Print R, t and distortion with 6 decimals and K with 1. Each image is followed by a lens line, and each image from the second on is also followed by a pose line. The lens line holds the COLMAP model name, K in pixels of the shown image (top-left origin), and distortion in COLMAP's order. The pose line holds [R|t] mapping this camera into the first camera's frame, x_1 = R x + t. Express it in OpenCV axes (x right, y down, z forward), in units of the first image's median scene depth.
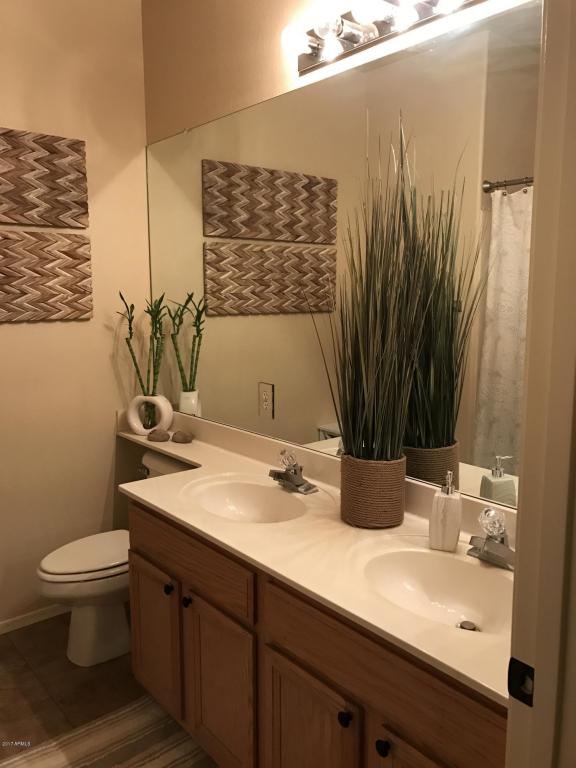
lens RADIAL K [[632.8, 0, 287.7], [0, 632.8, 387.0], [0, 0, 1]] dist [0.028505, 0.001096]
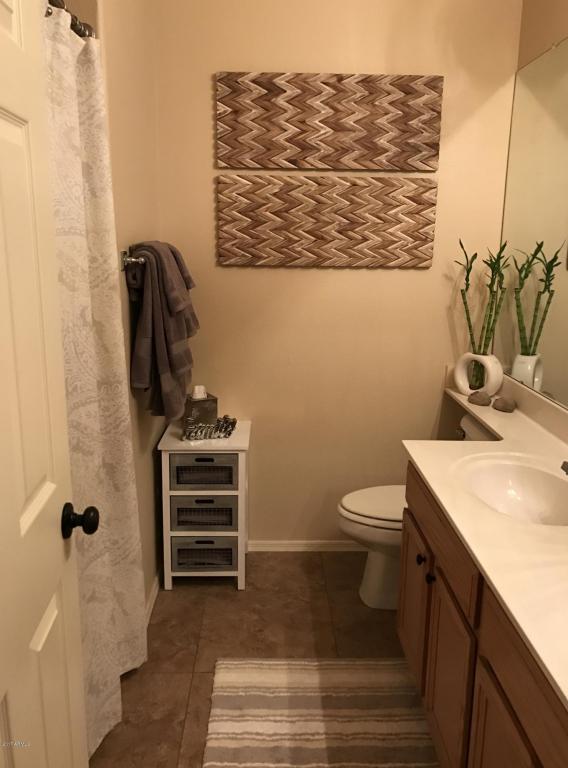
lens RADIAL K [[641.2, 0, 284.0], [0, 641.2, 384.0], [0, 0, 1]] dist [0.020649, -0.005446]
pose [[0.787655, 0.153120, -0.596786, 0.132634], [-0.112135, 0.988075, 0.105516, -0.011317], [0.605826, -0.016190, 0.795433, 0.093526]]
